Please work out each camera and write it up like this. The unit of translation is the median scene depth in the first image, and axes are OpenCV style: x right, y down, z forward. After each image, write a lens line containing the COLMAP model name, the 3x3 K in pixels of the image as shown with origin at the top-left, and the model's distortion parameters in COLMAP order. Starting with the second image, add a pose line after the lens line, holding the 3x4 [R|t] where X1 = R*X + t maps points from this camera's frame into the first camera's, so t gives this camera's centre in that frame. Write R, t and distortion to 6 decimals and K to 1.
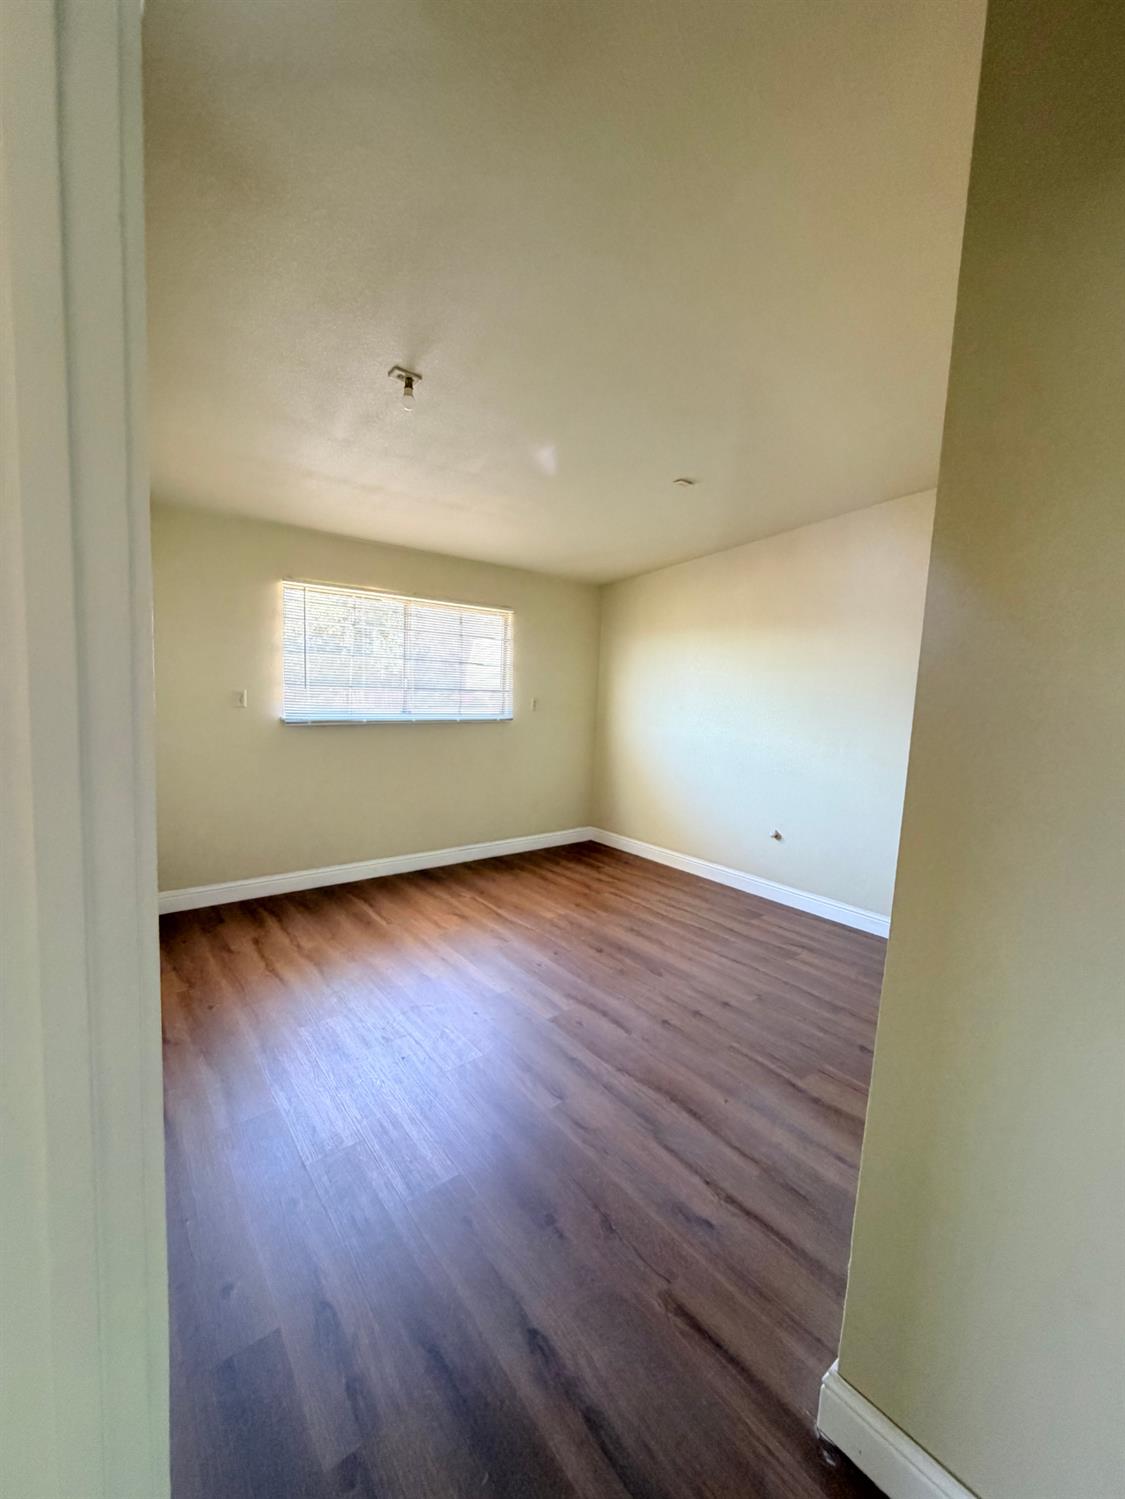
lens RADIAL K [[596.7, 0, 570.6], [0, 596.7, 753.1], [0, 0, 1]] dist [0.003470, -0.000856]
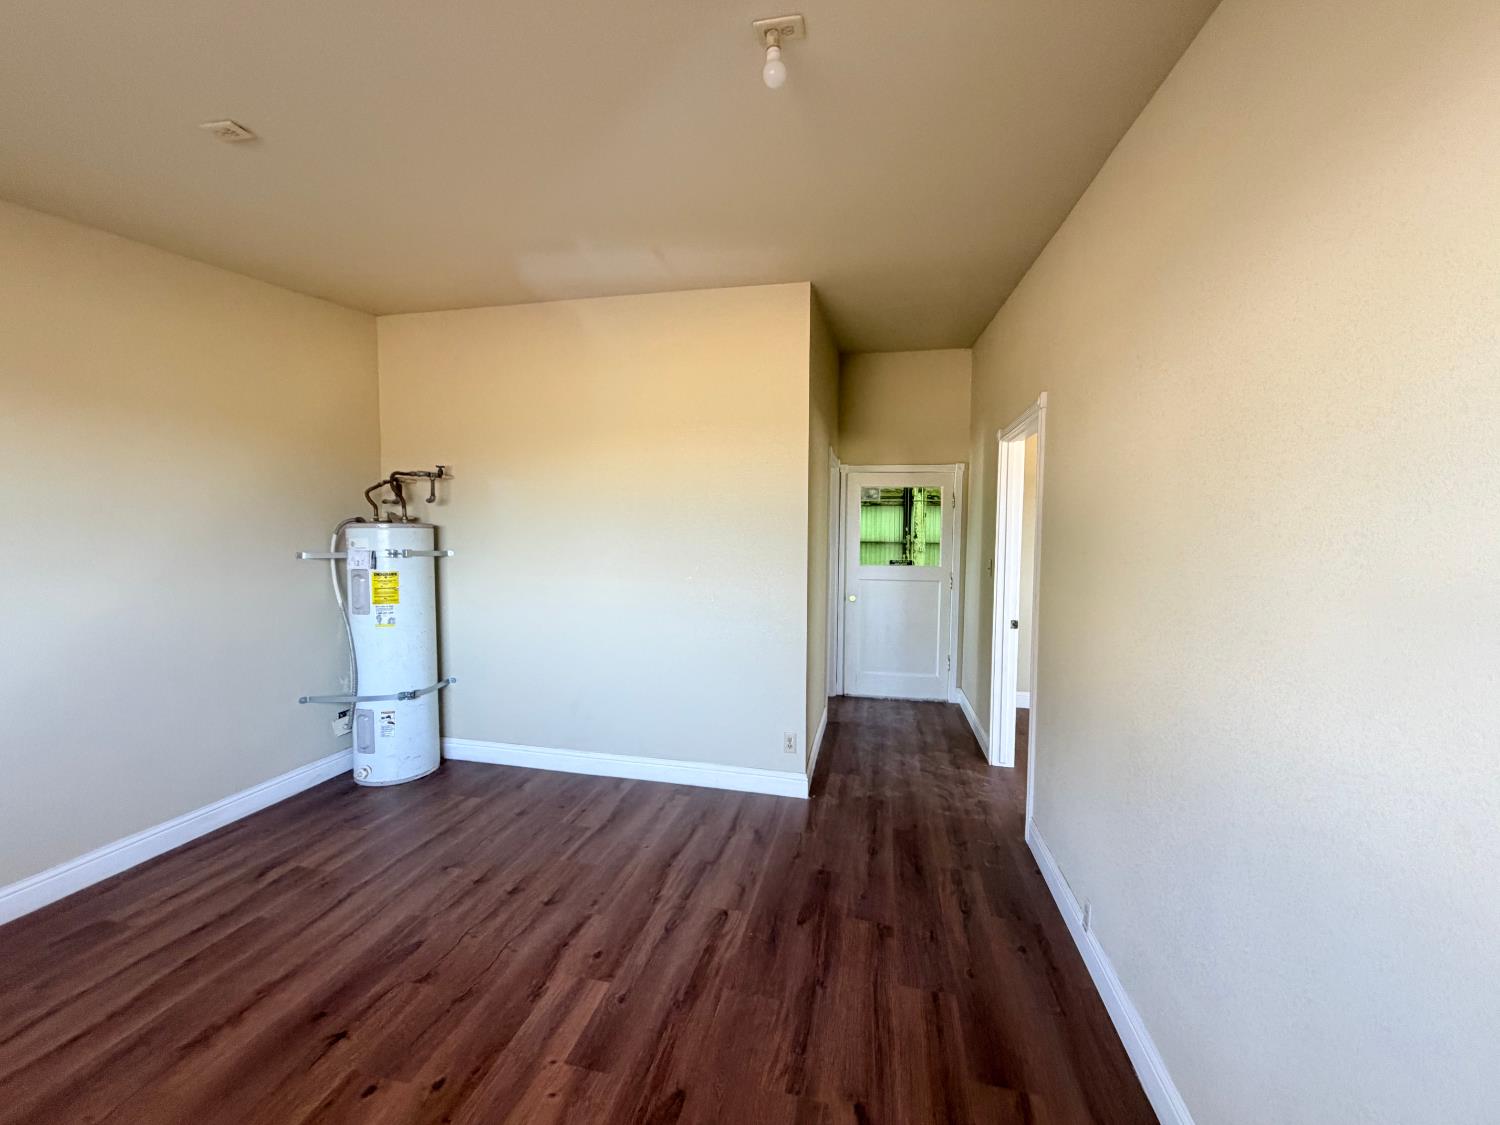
lens RADIAL K [[597.1, 0, 751.6], [0, 597.1, 565.3], [0, 0, 1]] dist [0.003470, -0.000856]
pose [[-0.612731, -0.088494, 0.785322, -0.521199], [0.054263, 0.986655, 0.153518, -0.118823], [-0.788427, 0.136679, -0.599752, 0.963753]]
